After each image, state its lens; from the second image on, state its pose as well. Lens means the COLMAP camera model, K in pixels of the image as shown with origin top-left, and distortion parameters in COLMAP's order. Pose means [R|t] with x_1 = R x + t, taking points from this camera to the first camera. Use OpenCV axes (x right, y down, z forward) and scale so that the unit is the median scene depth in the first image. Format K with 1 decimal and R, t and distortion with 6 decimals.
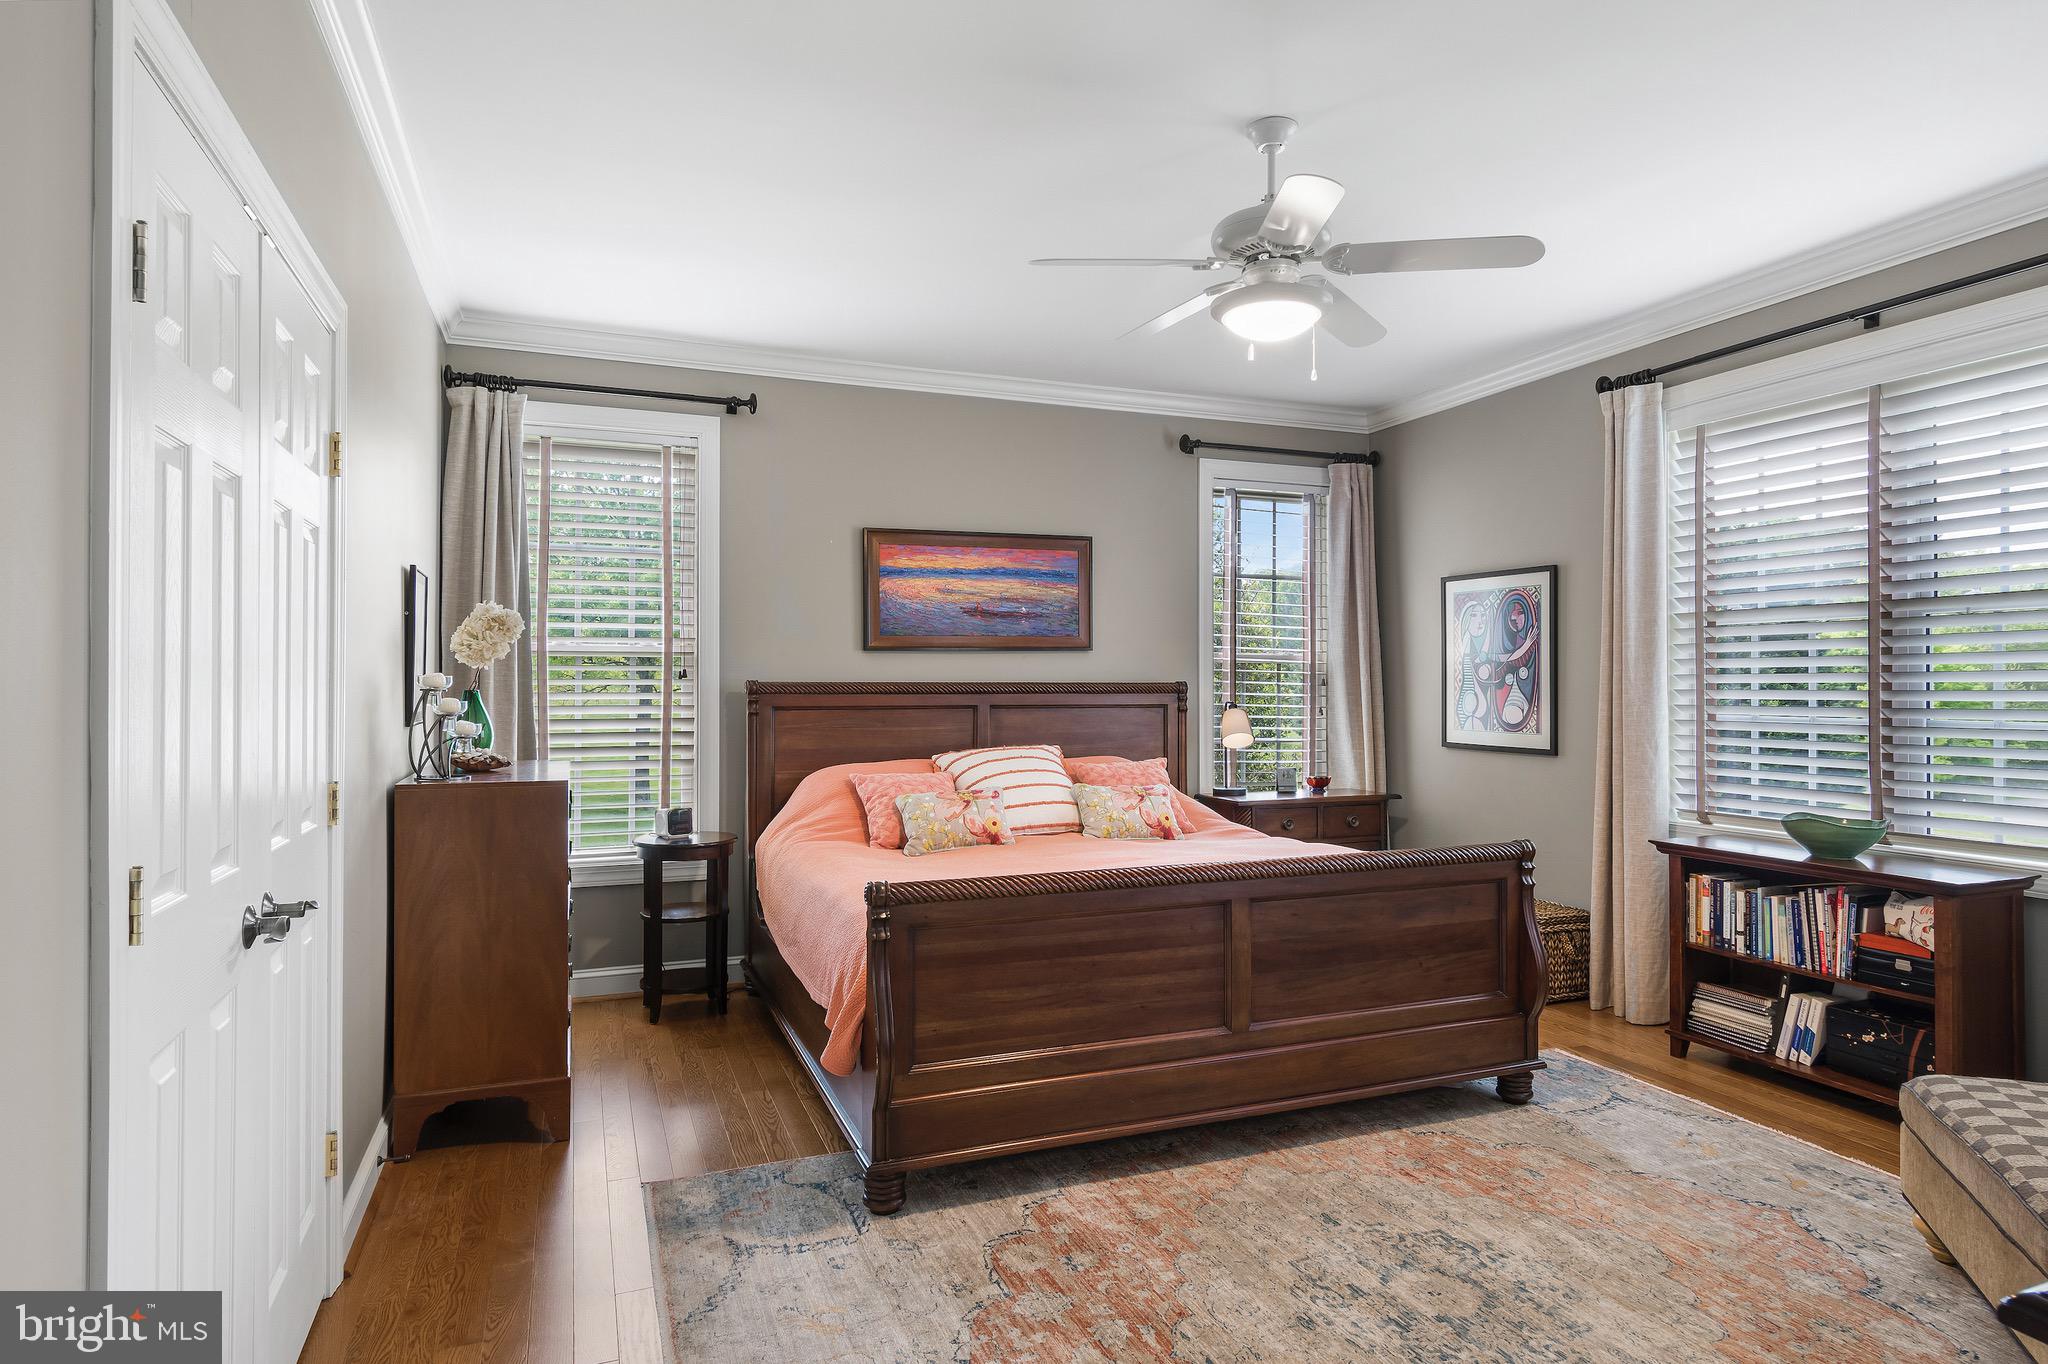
lens RADIAL K [[1152.2, 0, 1024.0], [0, 1152.2, 682.0], [0, 0, 1]] dist [-0.003776, 0.000070]
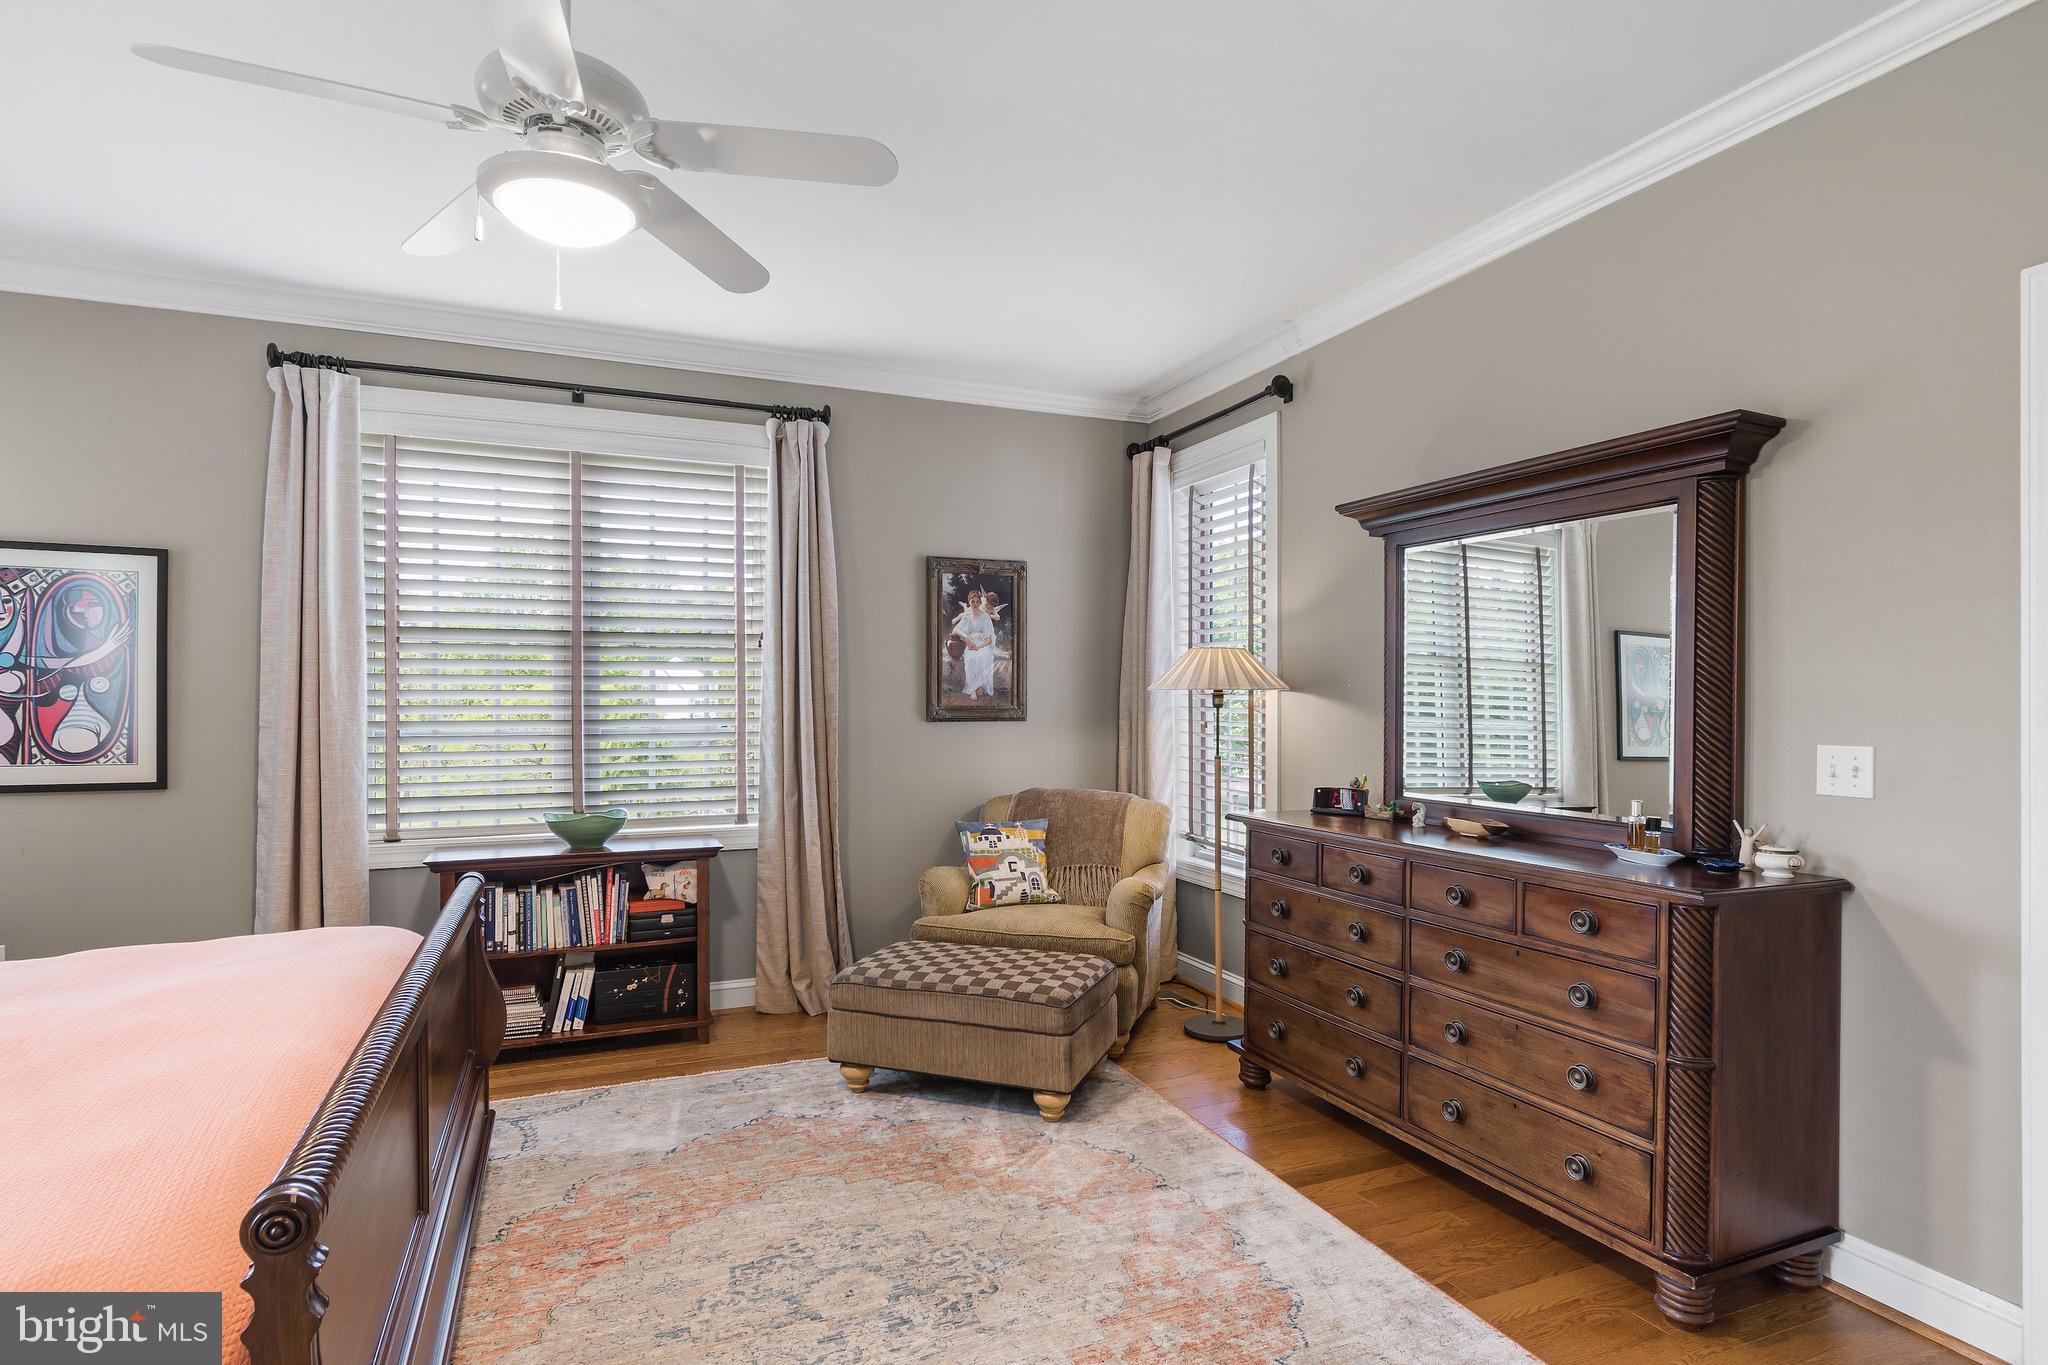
lens RADIAL K [[1062.8, 0, 1031.0], [0, 1062.8, 703.8], [0, 0, 1]] dist [0.001950, 0.000125]
pose [[-0.034718, -0.007260, 0.999371, -0.400805], [-0.006323, 0.999955, 0.007045, -0.005364], [-0.999377, -0.006074, -0.034763, 0.578997]]
